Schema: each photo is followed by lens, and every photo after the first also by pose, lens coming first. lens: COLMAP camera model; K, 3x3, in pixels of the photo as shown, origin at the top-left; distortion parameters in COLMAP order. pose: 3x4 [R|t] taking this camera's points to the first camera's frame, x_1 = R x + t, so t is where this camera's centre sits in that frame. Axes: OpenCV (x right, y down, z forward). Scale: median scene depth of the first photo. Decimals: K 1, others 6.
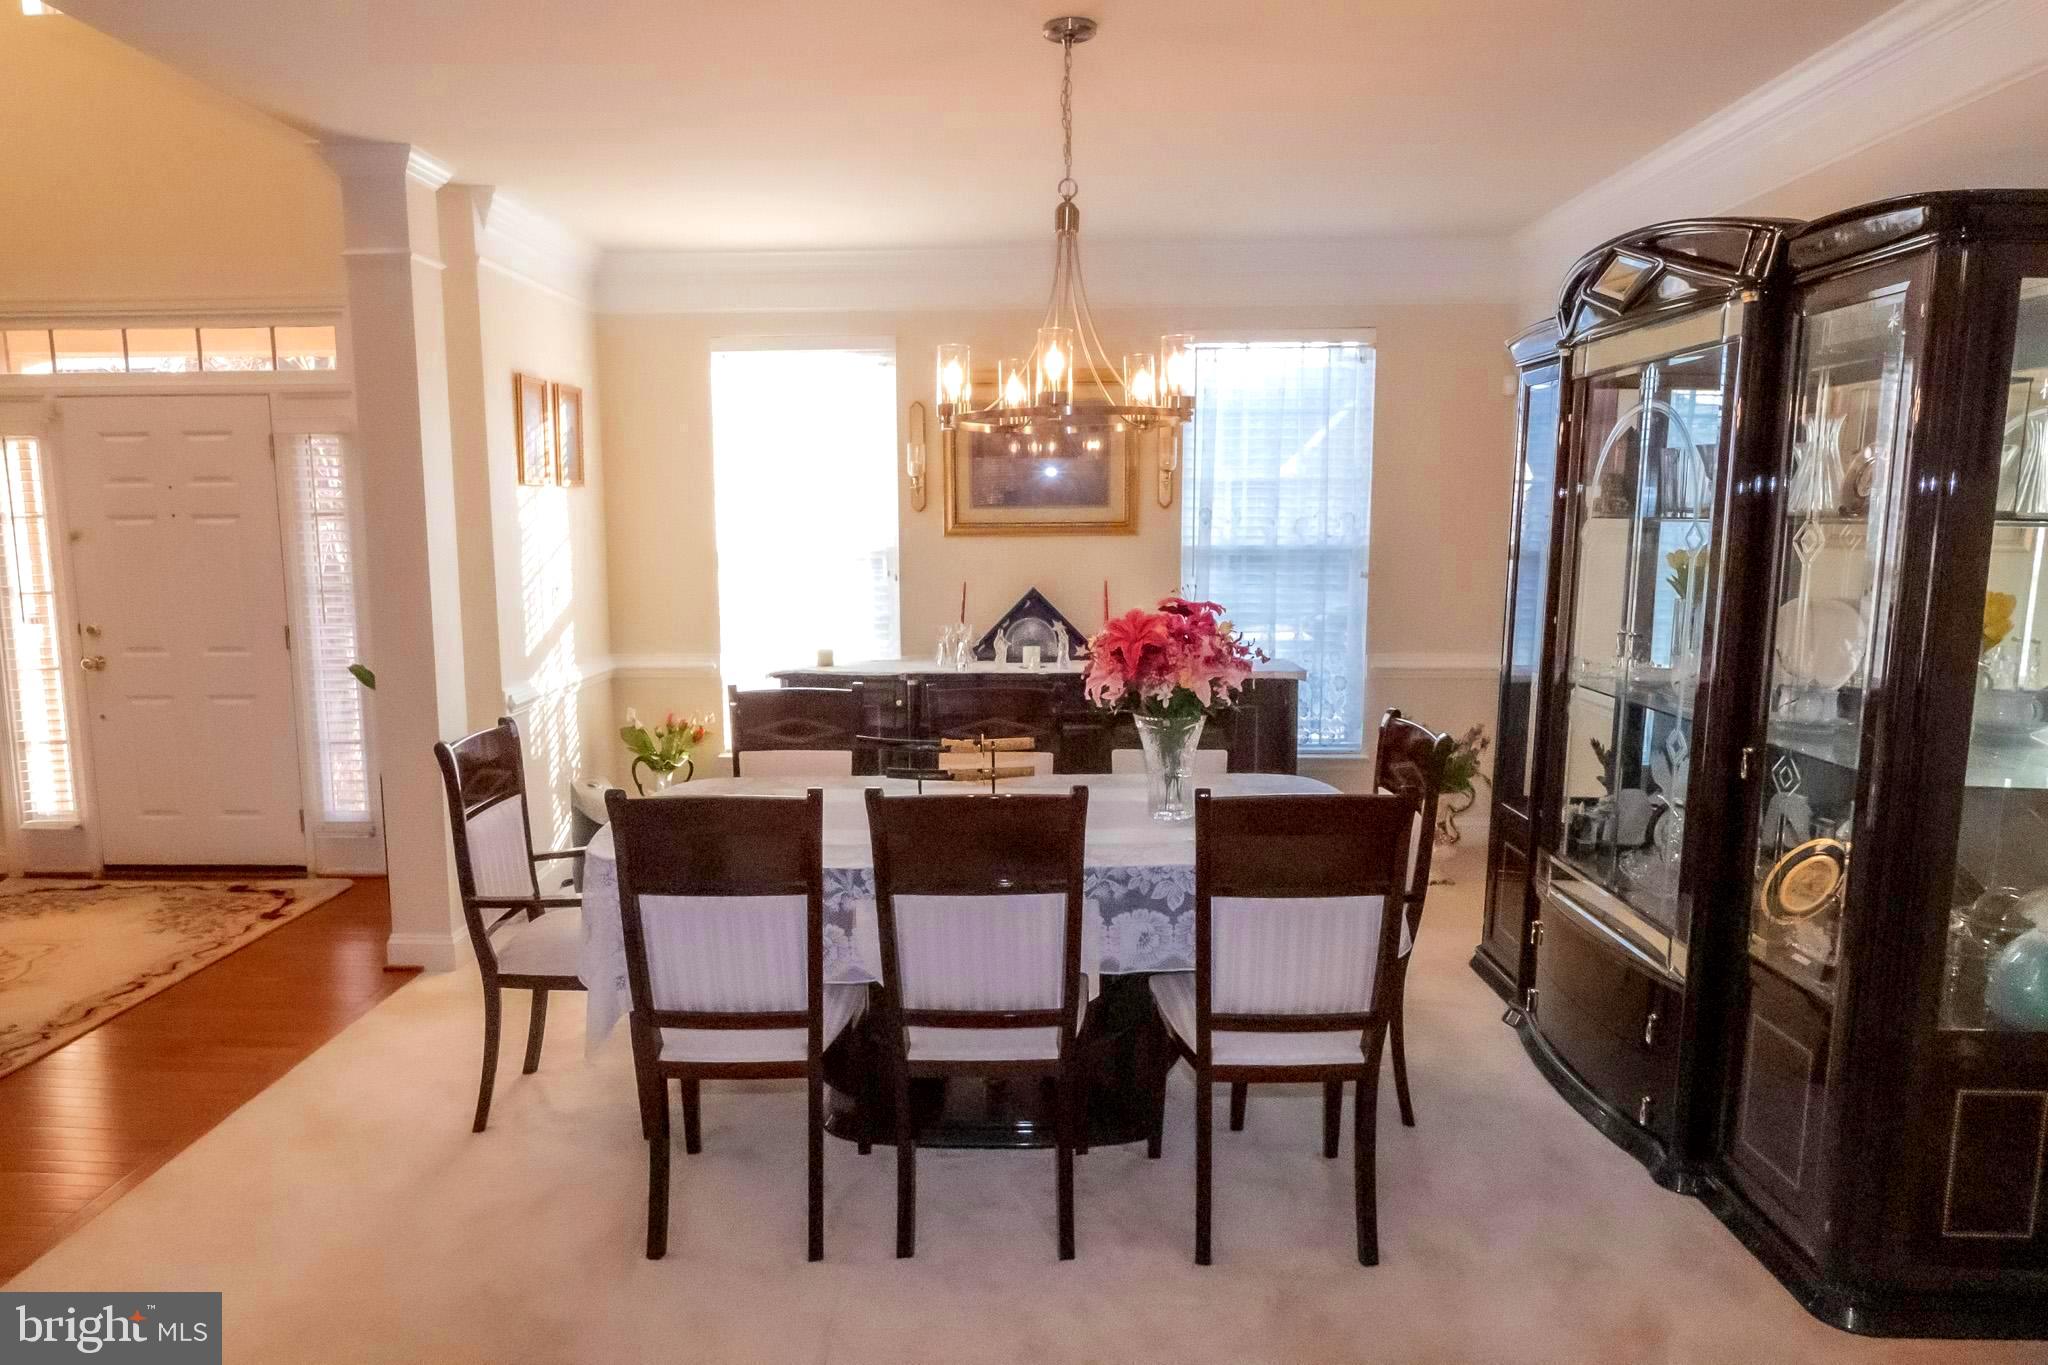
lens RADIAL K [[1262.1, 0, 1024.0], [0, 1262.1, 682.5], [0, 0, 1]] dist [-0.000149, -0.000037]
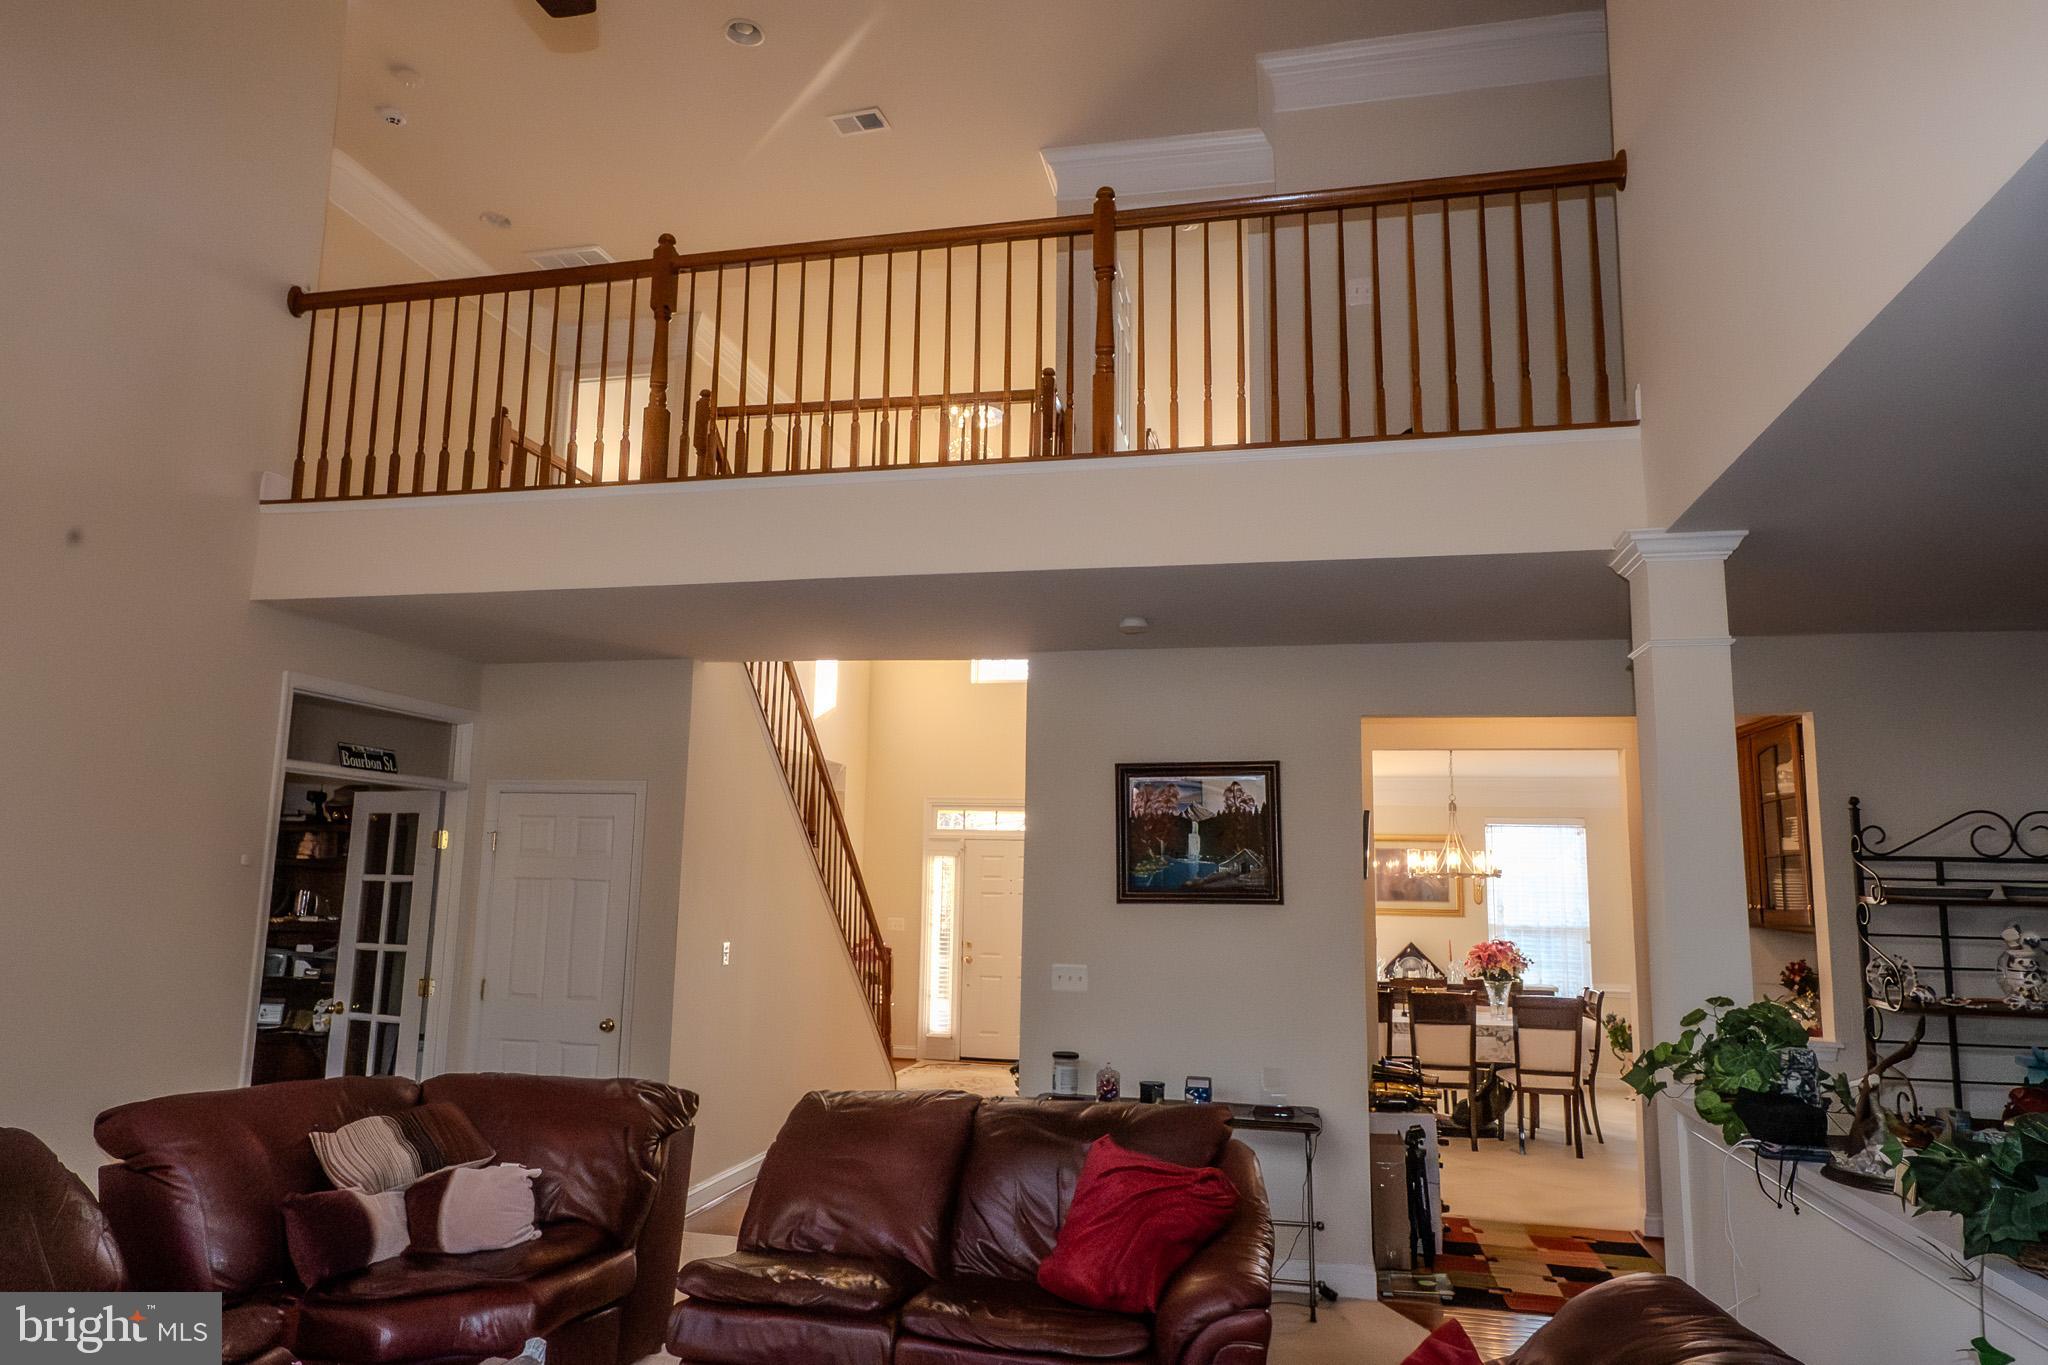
lens RADIAL K [[1301.8, 0, 985.9], [0, 1301.8, 684.8], [0, 0, 1]] dist [0.001491, 0.004091]
pose [[0.977810, -0.002801, -0.209477, -0.383643], [-0.057482, 0.957948, -0.281126, 0.271064], [0.201455, 0.286929, 0.936529, -2.098280]]
